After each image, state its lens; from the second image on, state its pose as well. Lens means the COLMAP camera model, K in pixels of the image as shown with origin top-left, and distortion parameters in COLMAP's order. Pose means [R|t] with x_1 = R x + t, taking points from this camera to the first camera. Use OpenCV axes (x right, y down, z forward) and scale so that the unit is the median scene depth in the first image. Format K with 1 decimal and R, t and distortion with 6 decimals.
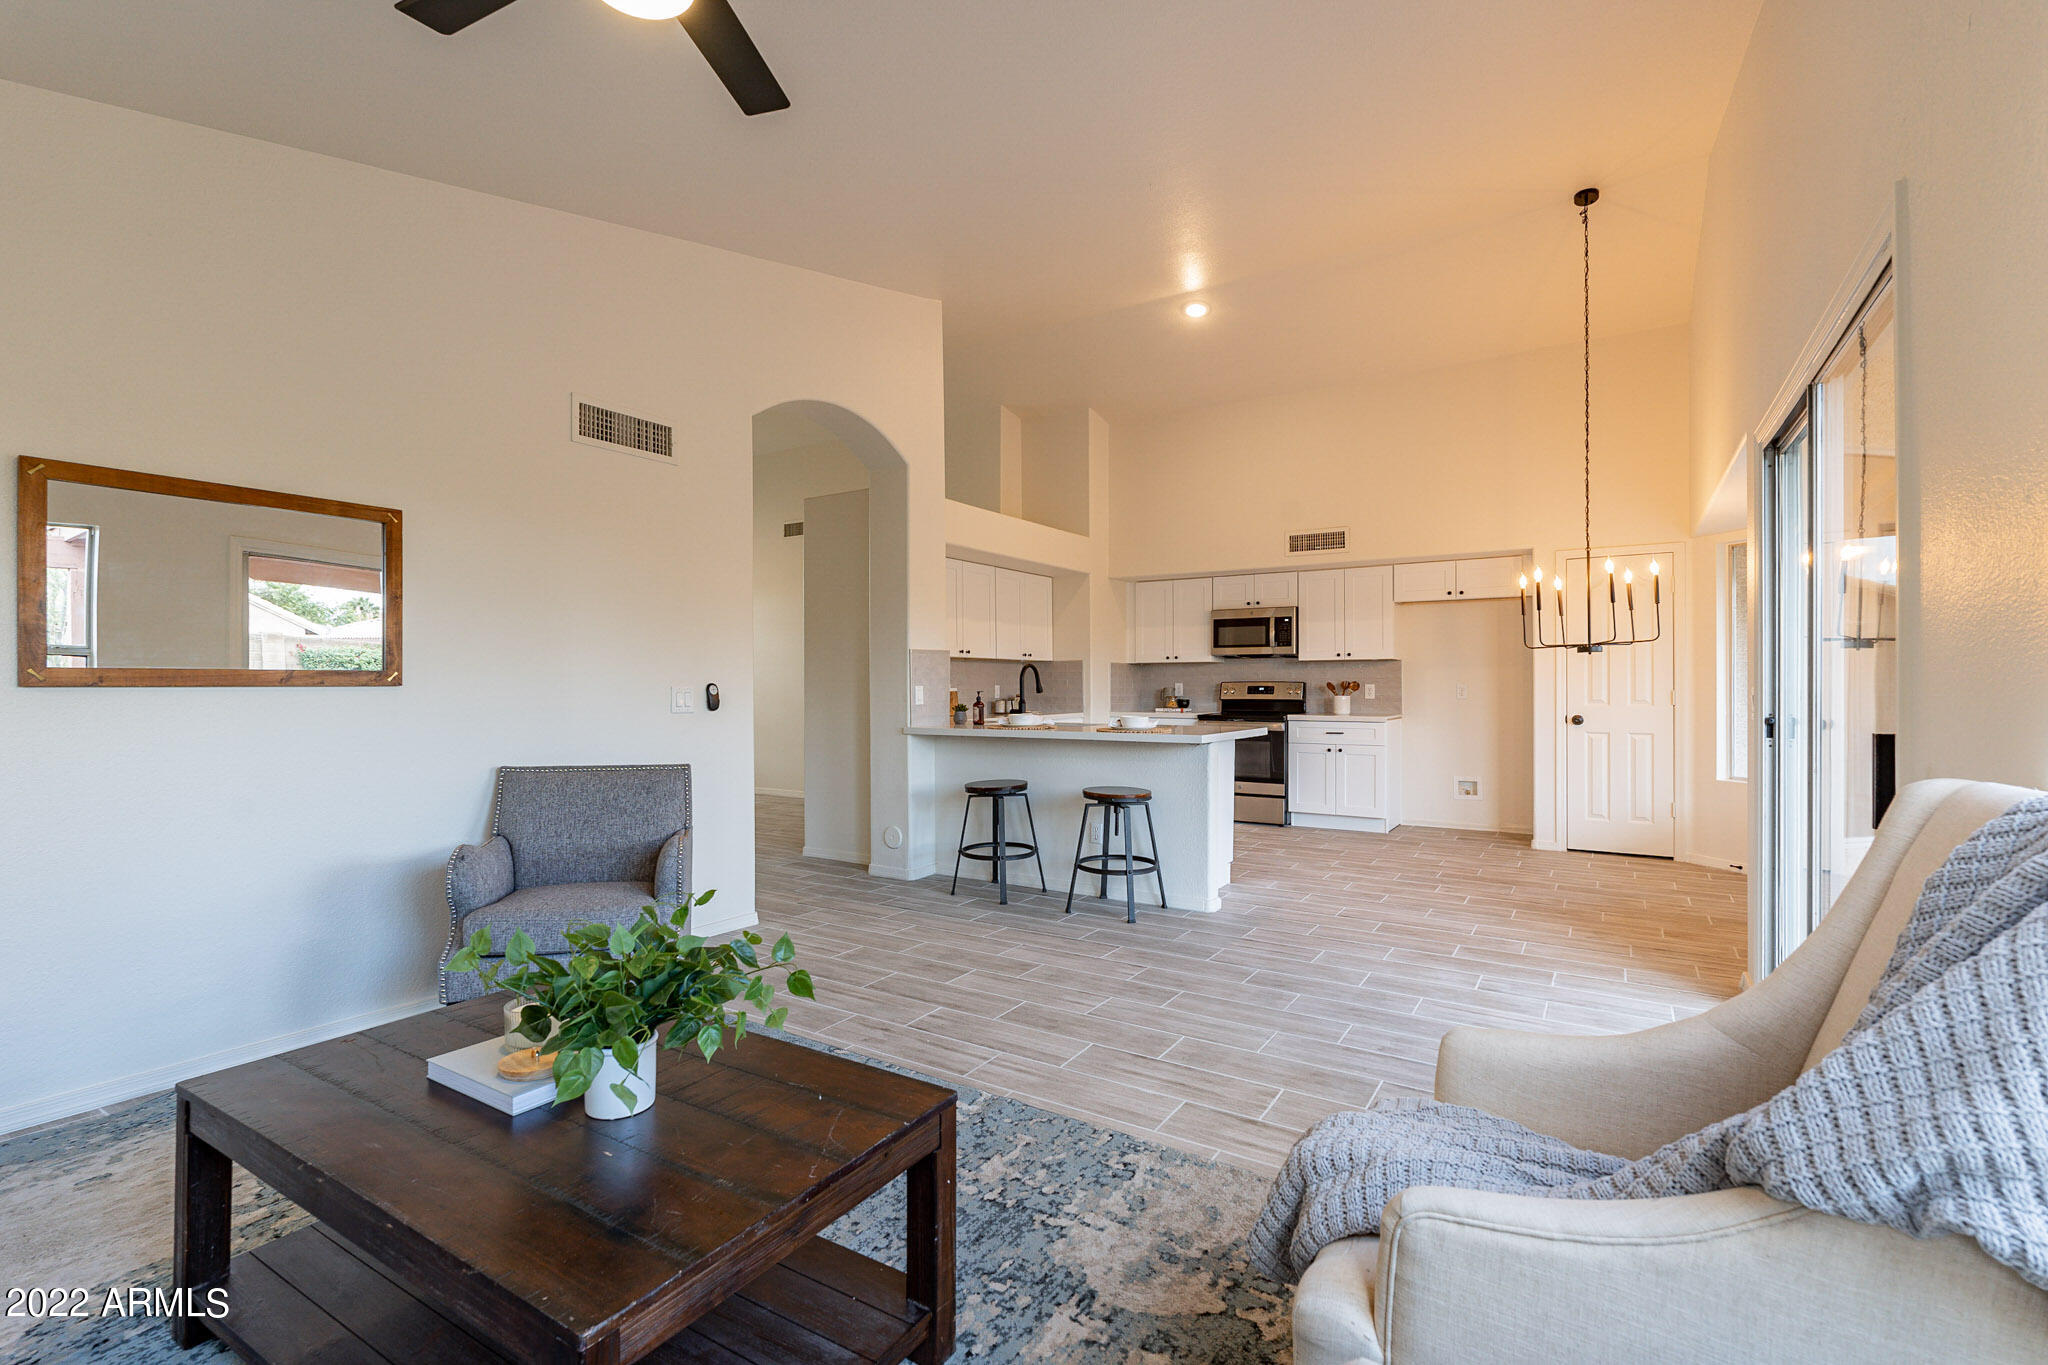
lens RADIAL K [[918.4, 0, 1018.1], [0, 918.4, 685.0], [0, 0, 1]] dist [-0.001360, -0.000101]
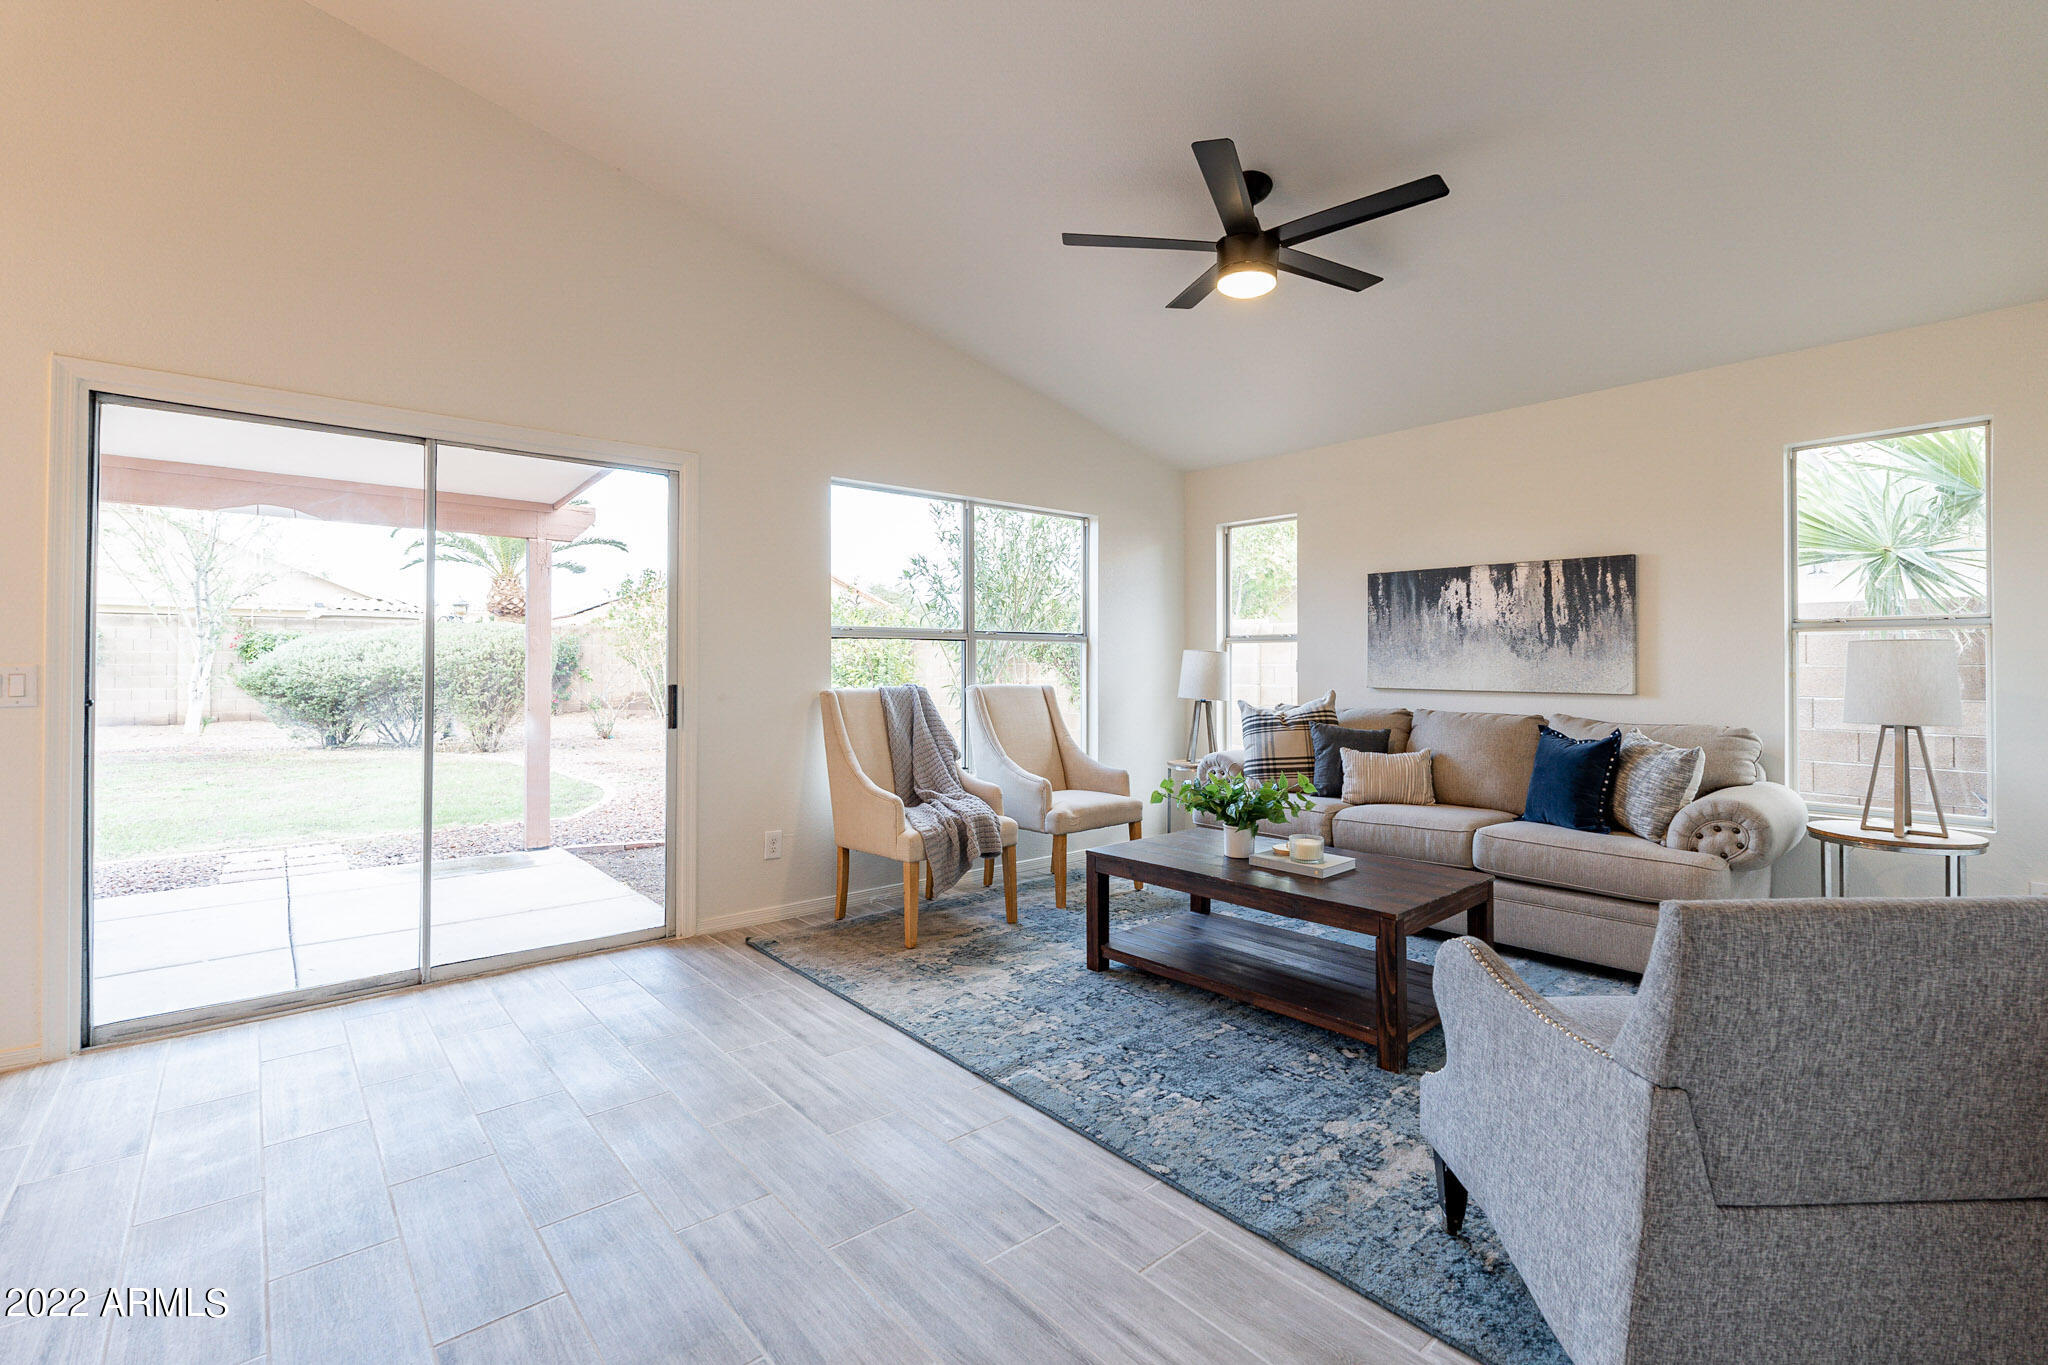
lens RADIAL K [[905.2, 0, 1019.0], [0, 905.2, 653.3], [0, 0, 1]] dist [-0.004151, -0.000173]
pose [[-0.959239, 0.004129, 0.282565, -0.135907], [0.000463, 0.999915, -0.013040, 0.001425], [-0.282595, -0.012378, -0.959159, 0.807760]]
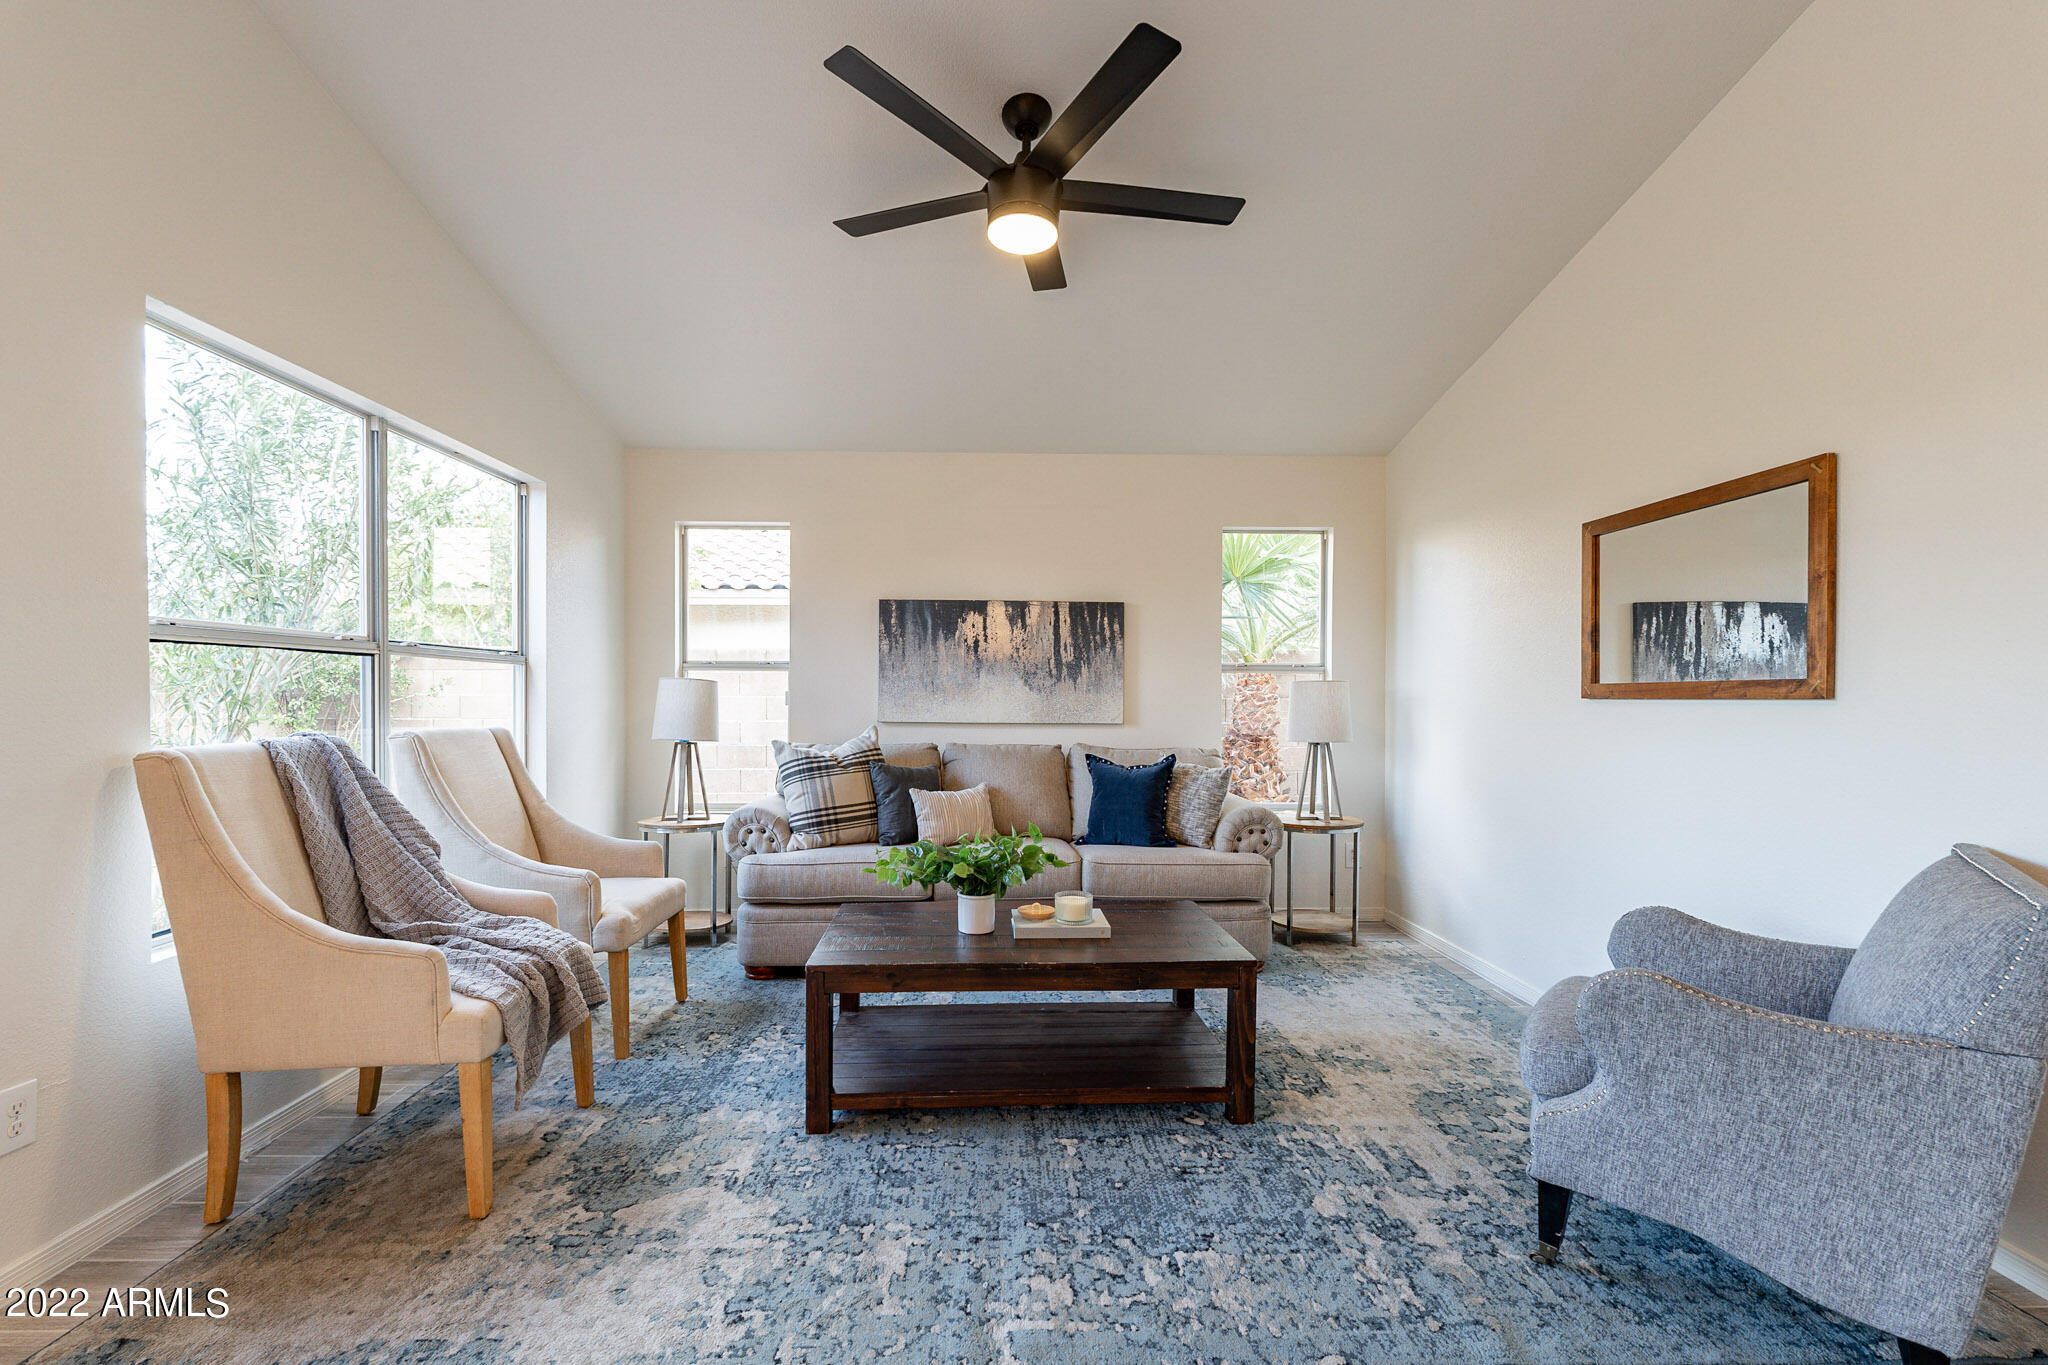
lens RADIAL K [[903.4, 0, 1015.2], [0, 903.4, 705.3], [0, 0, 1]] dist [-0.003533, -0.000051]
pose [[-0.825043, 0.003670, -0.565058, 0.126247], [-0.002535, 0.999945, 0.010196, 0.000085], [0.565064, 0.009844, -0.824988, 0.627453]]
